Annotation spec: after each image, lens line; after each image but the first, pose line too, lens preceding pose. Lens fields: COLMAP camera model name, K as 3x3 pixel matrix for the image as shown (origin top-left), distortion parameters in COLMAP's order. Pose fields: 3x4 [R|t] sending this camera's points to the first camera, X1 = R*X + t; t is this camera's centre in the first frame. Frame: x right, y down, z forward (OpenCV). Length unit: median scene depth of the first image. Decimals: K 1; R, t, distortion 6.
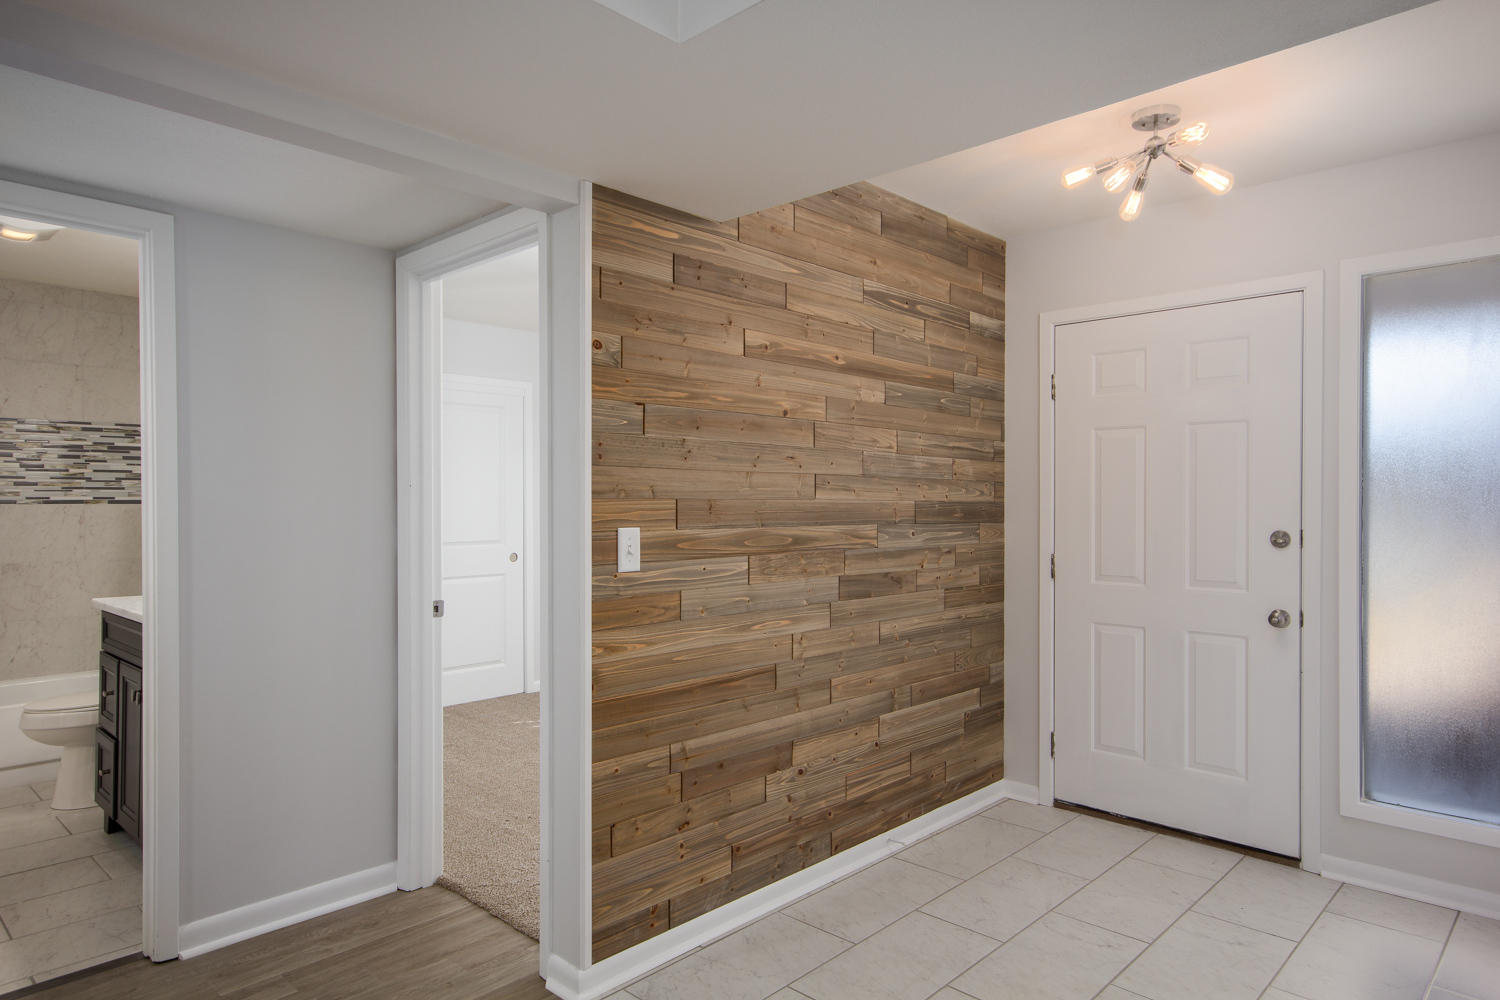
lens RADIAL K [[908.3, 0, 758.7], [0, 908.3, 511.5], [0, 0, 1]] dist [0.019403, 0.000967]
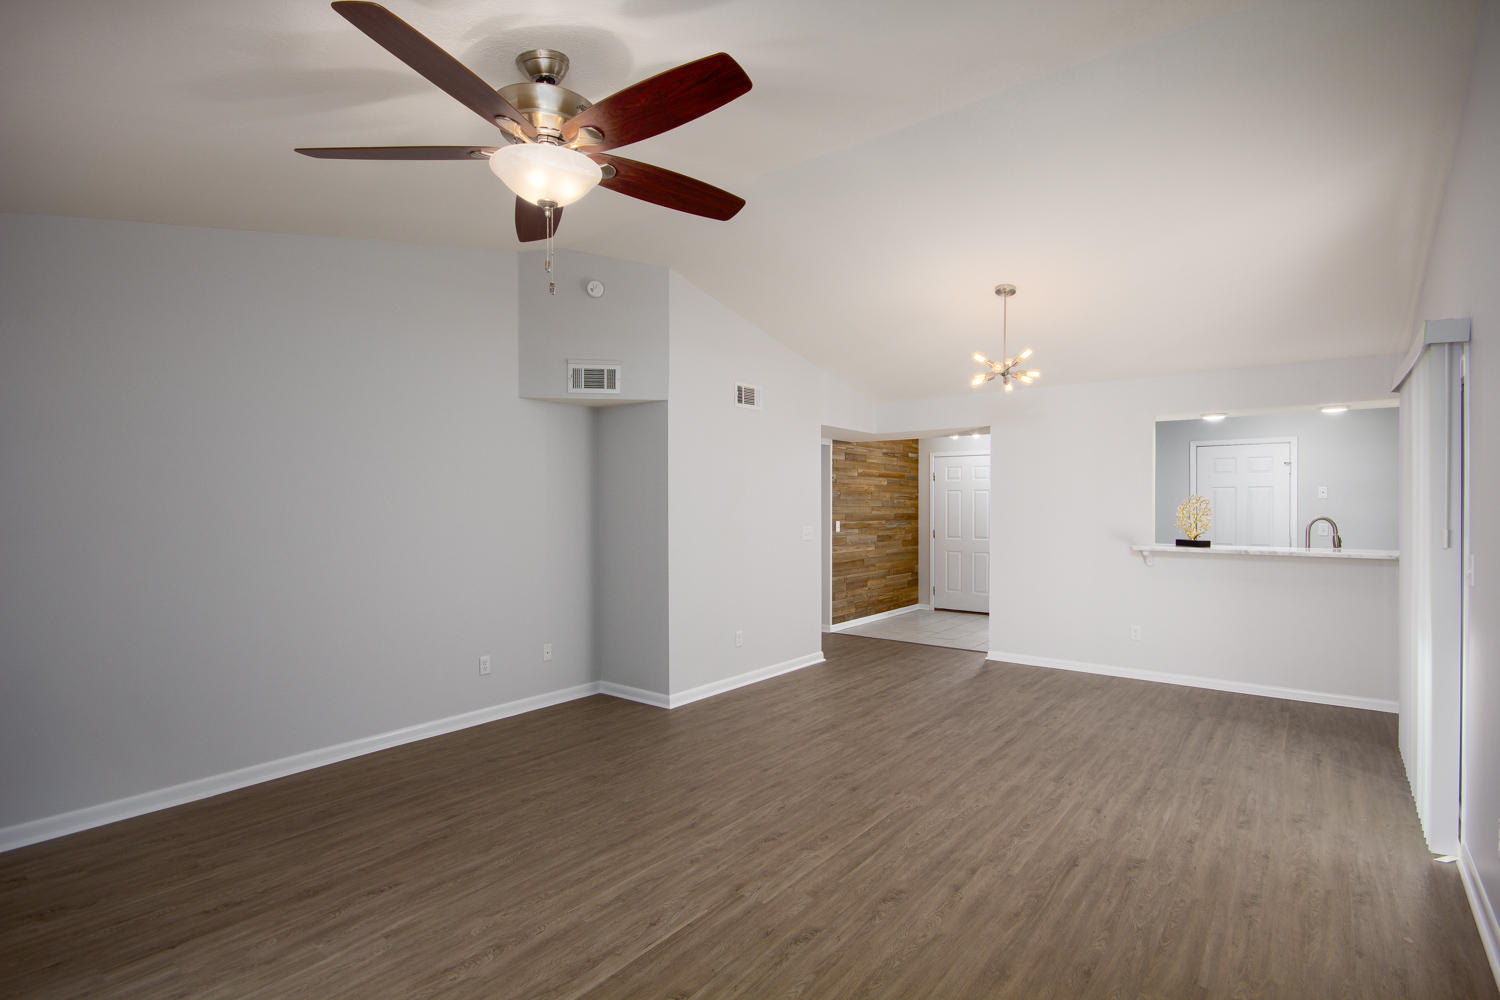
lens RADIAL K [[731.5, 0, 749.9], [0, 731.5, 508.2], [0, 0, 1]] dist [0.003574, 0.000608]
pose [[0.995492, -0.000819, 0.094842, -0.532168], [0.001318, 0.999986, -0.005199, -0.015112], [-0.094836, 0.005301, 0.995479, -1.407739]]
